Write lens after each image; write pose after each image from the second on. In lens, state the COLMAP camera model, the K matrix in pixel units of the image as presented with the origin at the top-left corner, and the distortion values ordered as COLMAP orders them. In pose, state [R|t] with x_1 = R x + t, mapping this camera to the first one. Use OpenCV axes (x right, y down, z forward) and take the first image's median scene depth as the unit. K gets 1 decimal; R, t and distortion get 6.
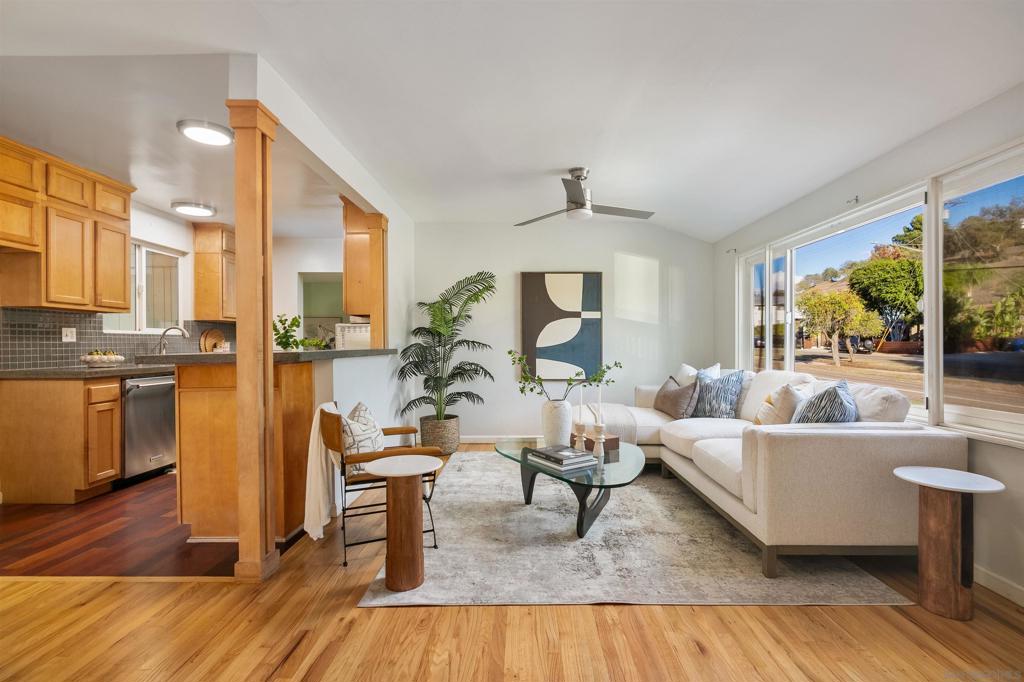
lens RADIAL K [[466.4, 0, 522.6], [0, 466.4, 344.6], [0, 0, 1]] dist [-0.008599, 0.000550]
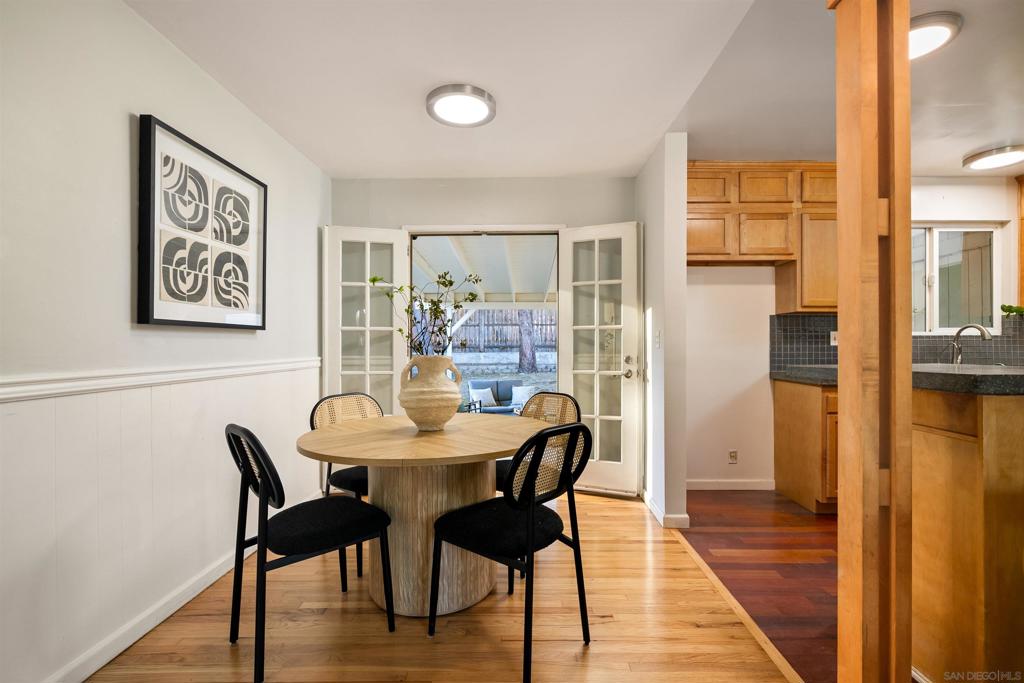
lens RADIAL K [[466.4, 0, 522.6], [0, 466.4, 345.1], [0, 0, 1]] dist [-0.008599, 0.000550]
pose [[-0.004627, 0.004101, -0.999981, 0.001496], [-0.000357, 0.999992, 0.004103, -0.010722], [0.999989, 0.000376, -0.004625, 0.346539]]
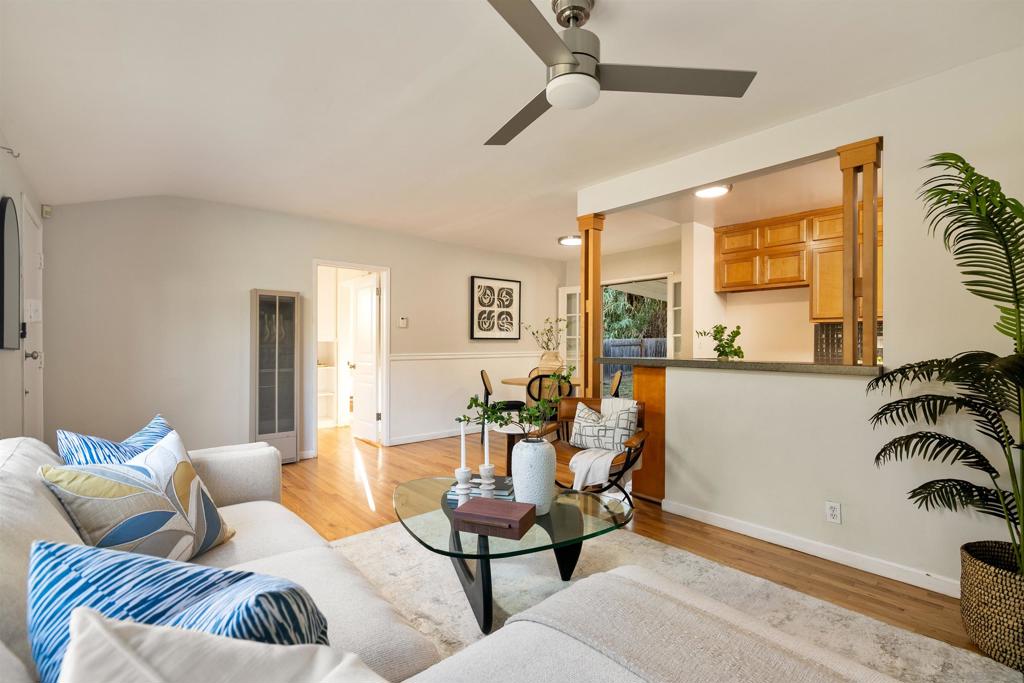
lens RADIAL K [[466.4, 0, 522.6], [0, 466.4, 345.1], [0, 0, 1]] dist [-0.008599, 0.000550]
pose [[-0.752338, 0.005665, -0.658753, 0.462451], [0.000161, 0.999965, 0.008414, -0.024792], [0.658777, 0.006224, -0.752312, 1.310466]]
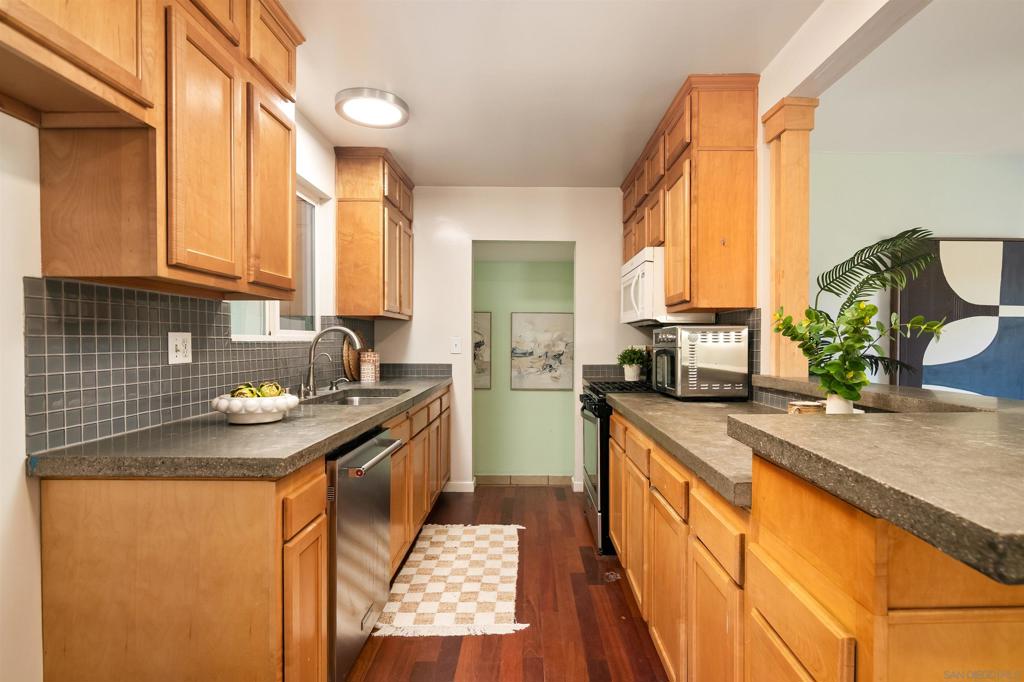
lens RADIAL K [[494.6, 0, 531.8], [0, 494.6, 347.3], [0, 0, 1]] dist [0.001782, 0.000220]
pose [[0.999931, 0.006165, 0.010004, -0.661569], [-0.006249, 0.999945, 0.008433, -0.027913], [-0.009951, -0.008495, 0.999914, 0.534681]]
